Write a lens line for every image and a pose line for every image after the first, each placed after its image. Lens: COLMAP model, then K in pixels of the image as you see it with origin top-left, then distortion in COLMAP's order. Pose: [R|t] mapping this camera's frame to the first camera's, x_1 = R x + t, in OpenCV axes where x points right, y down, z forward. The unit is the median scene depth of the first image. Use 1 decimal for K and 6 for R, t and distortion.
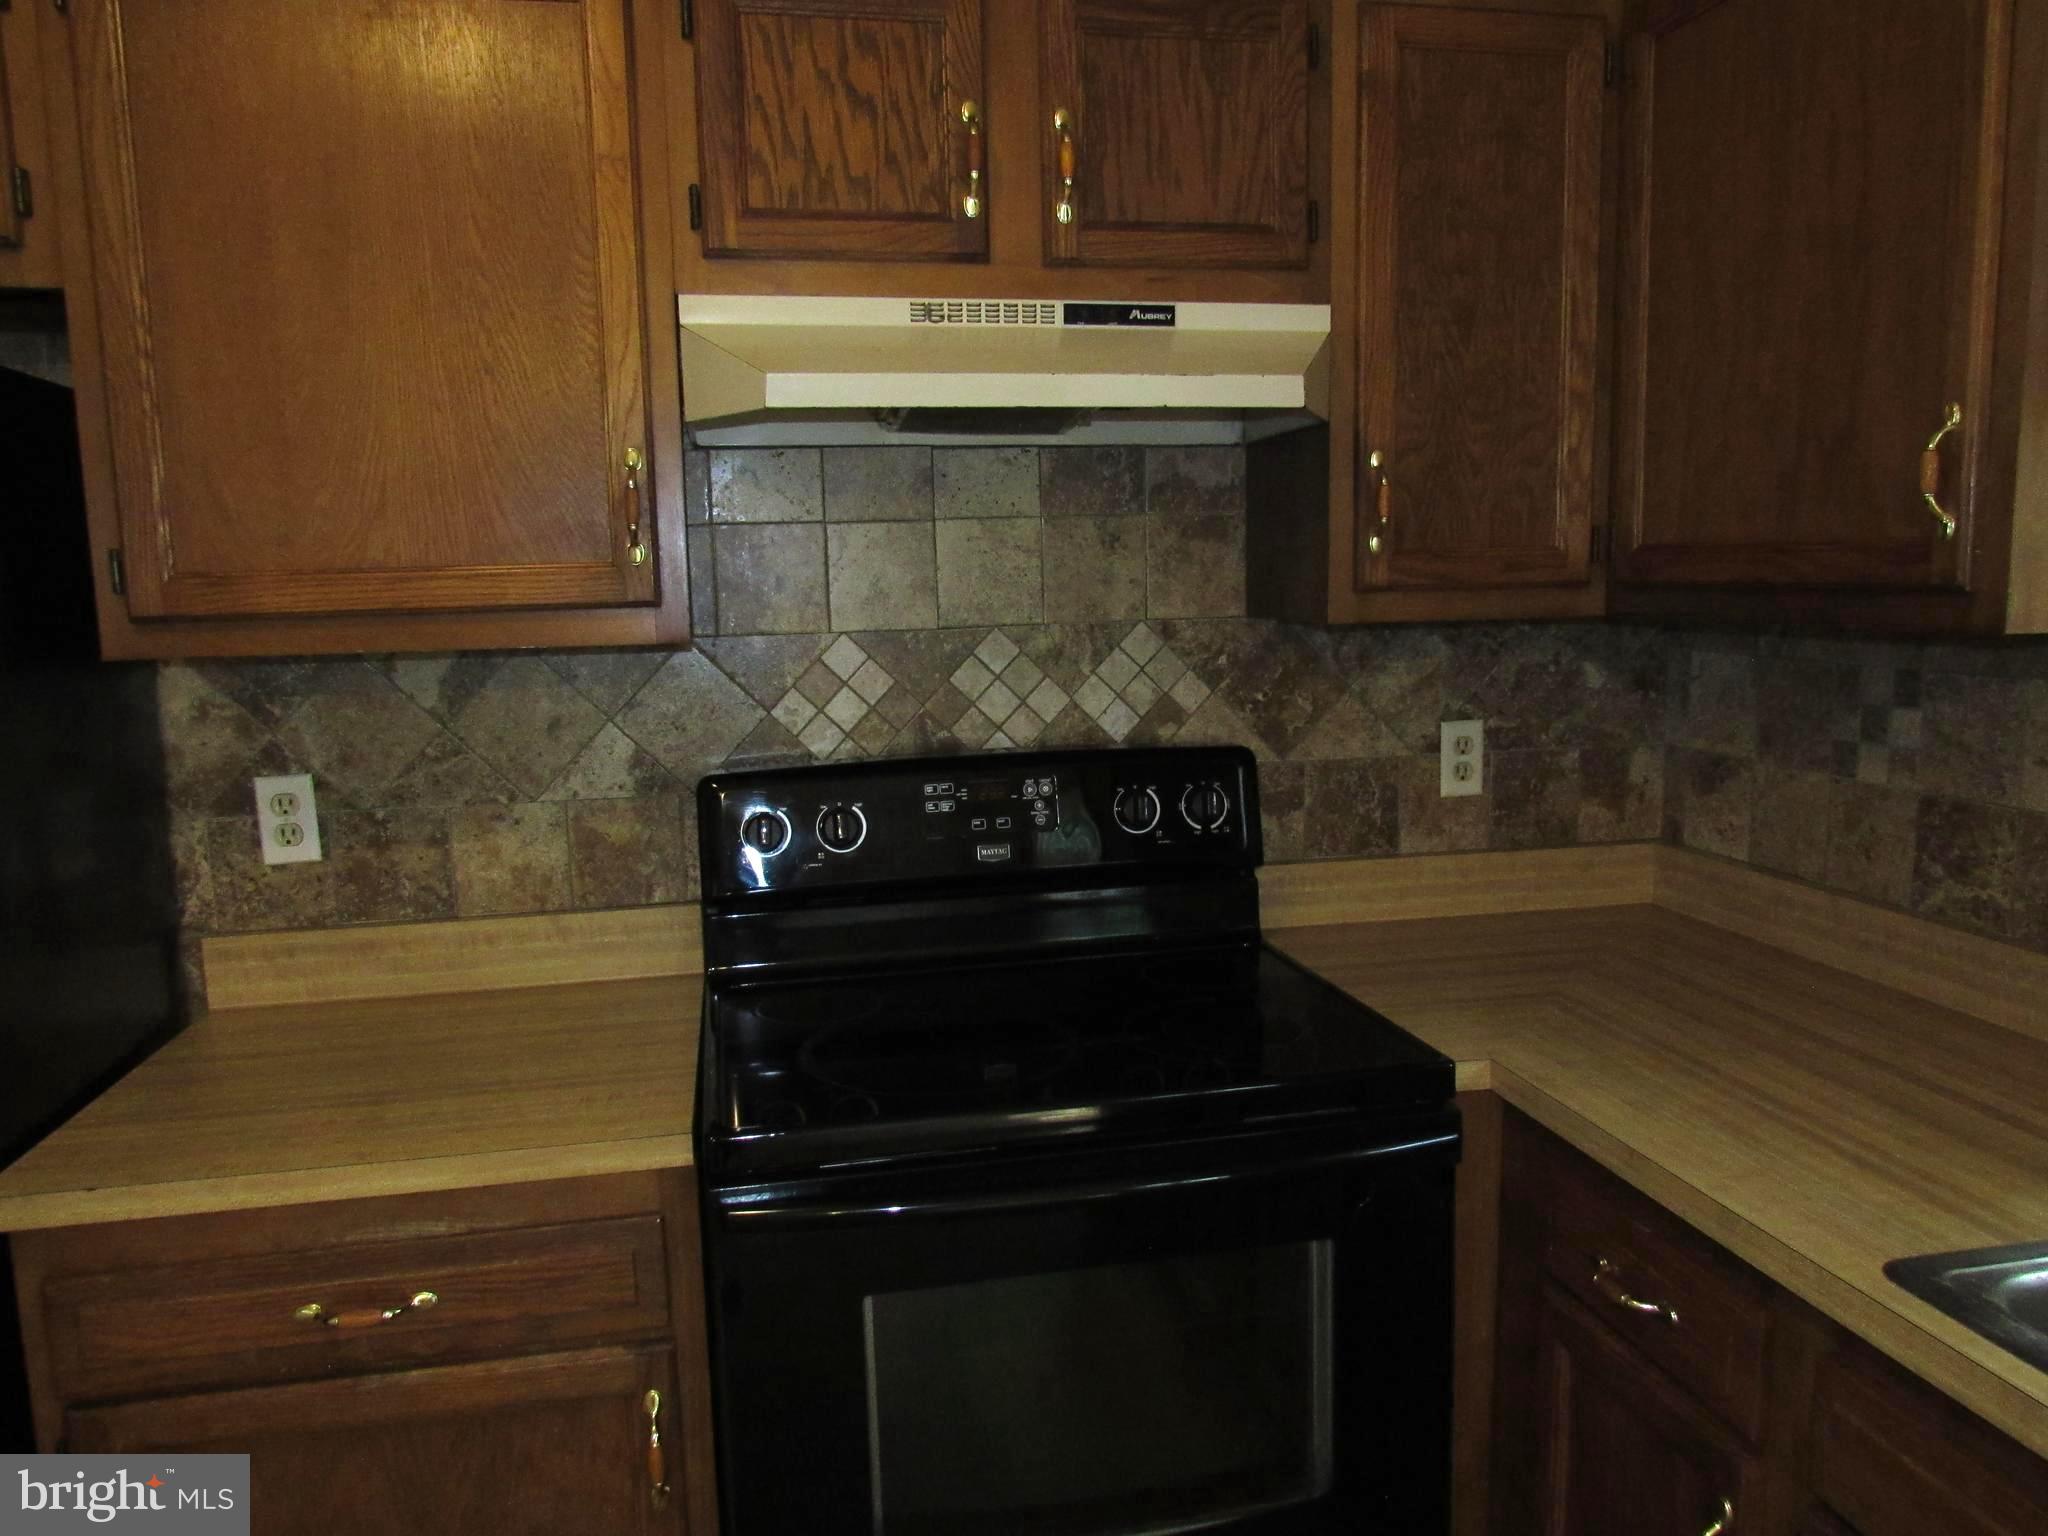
lens RADIAL K [[1475.2, 0, 1028.5], [0, 1475.2, 761.2], [0, 0, 1]] dist [-0.019317, -0.001927]
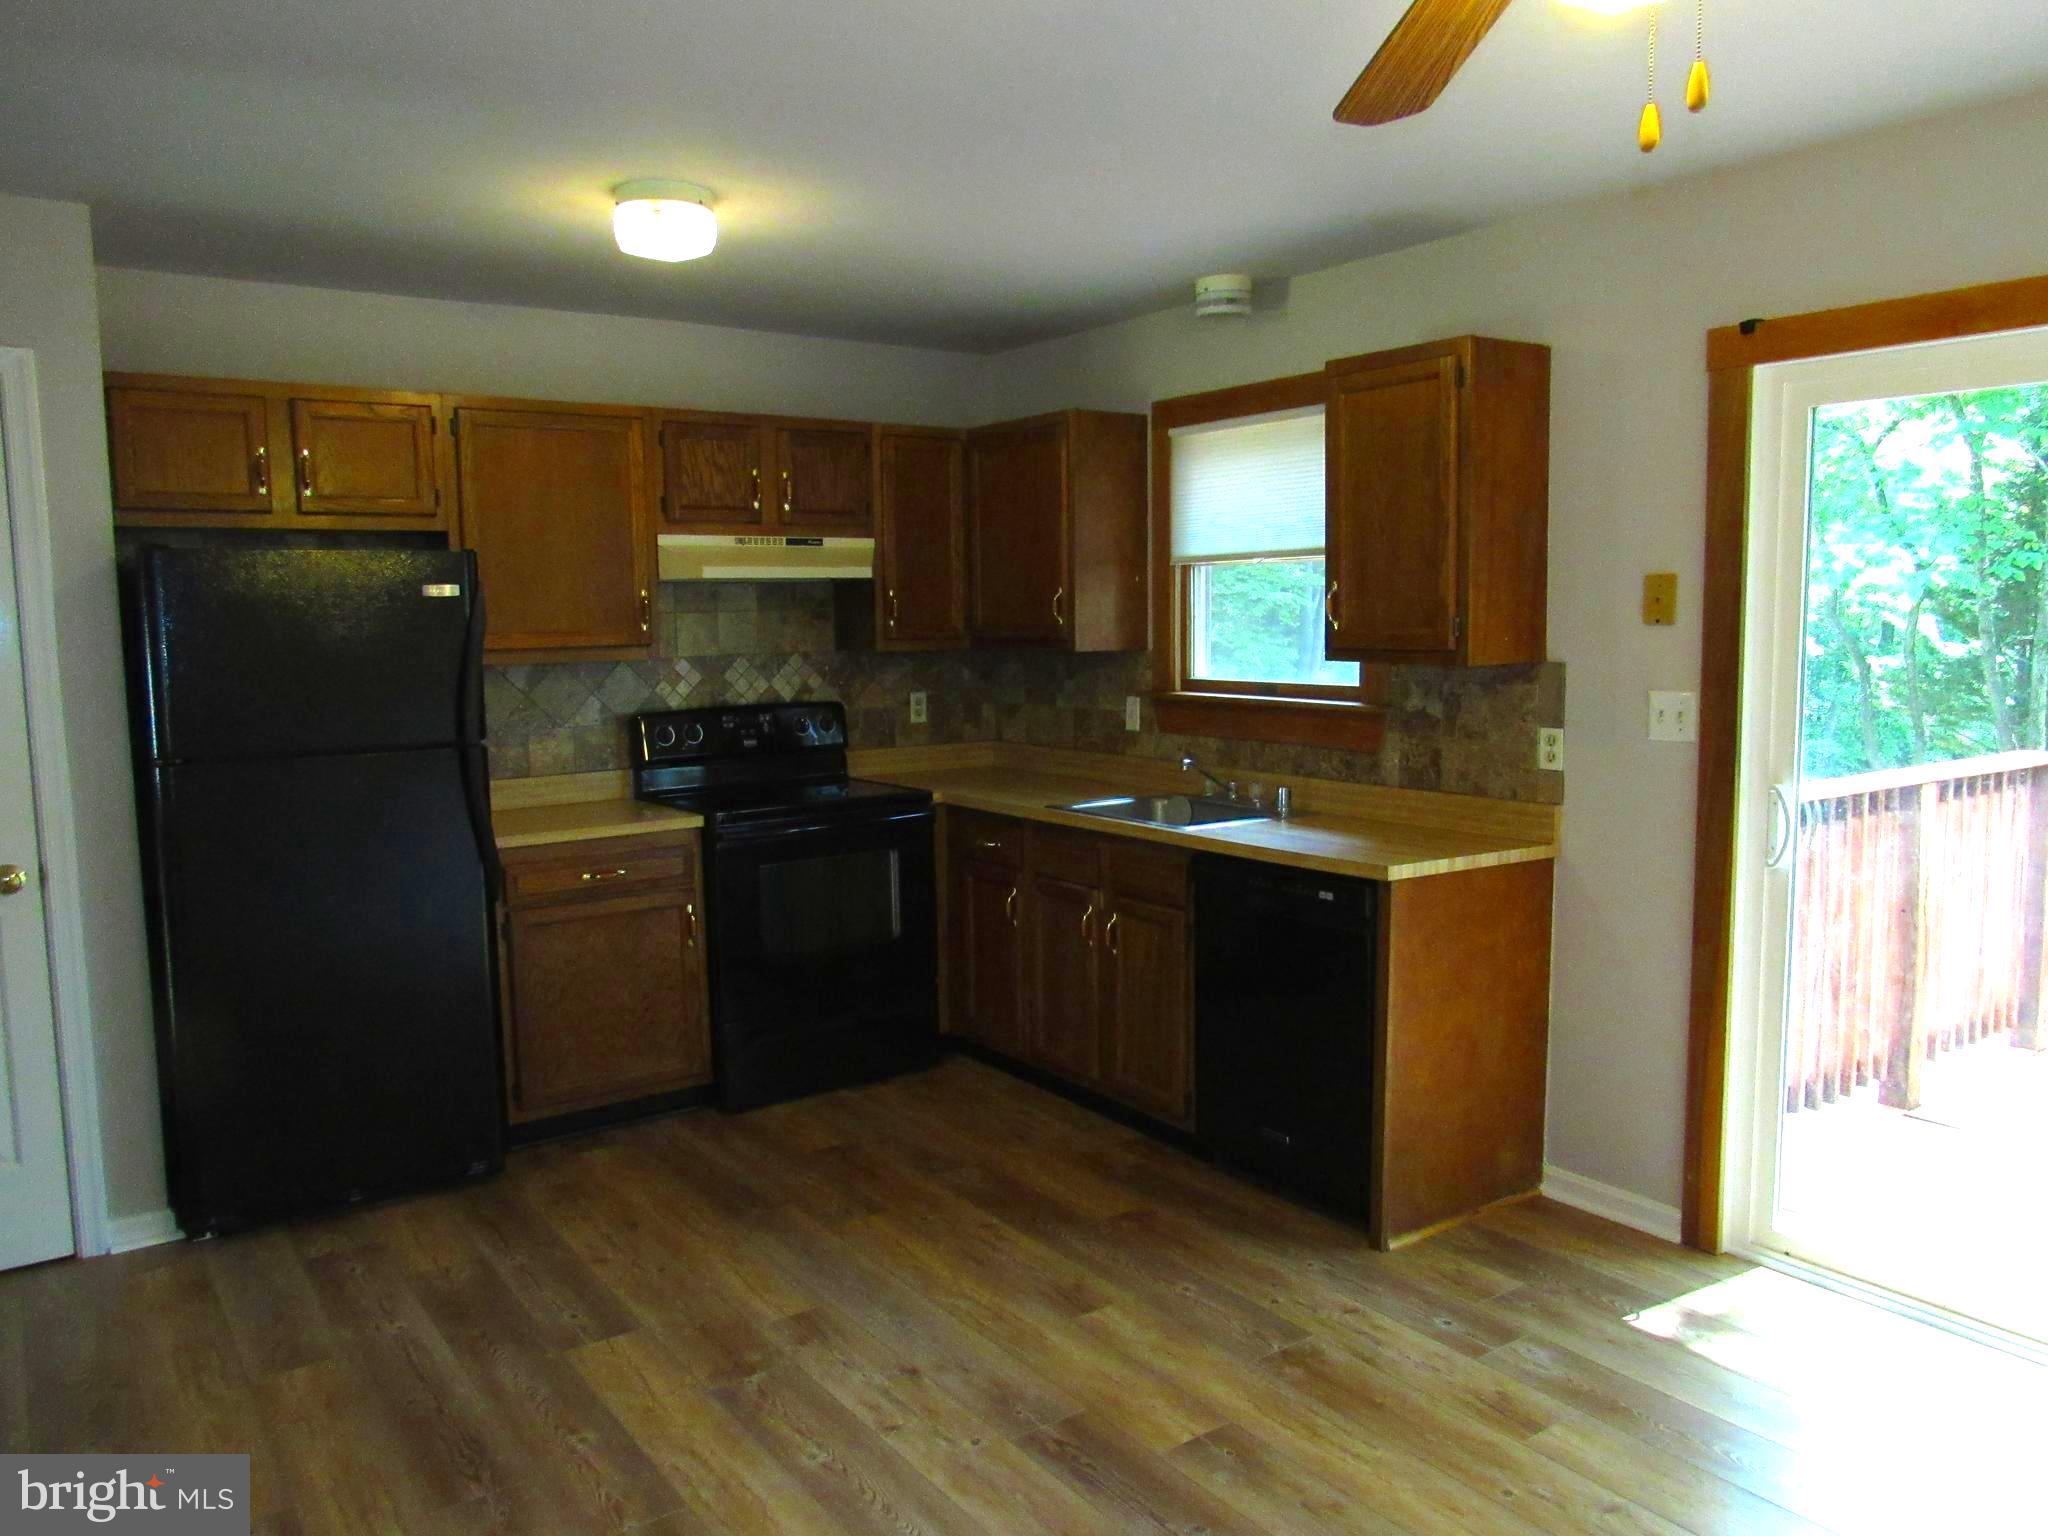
lens RADIAL K [[1475.2, 0, 1022.0], [0, 1475.2, 768.7], [0, 0, 1]] dist [-0.019317, -0.001927]
pose [[0.916283, -0.035022, 0.398997, -0.597242], [0.045850, 0.998793, -0.017622, 0.169124], [-0.397898, 0.034441, 0.916783, -1.484130]]
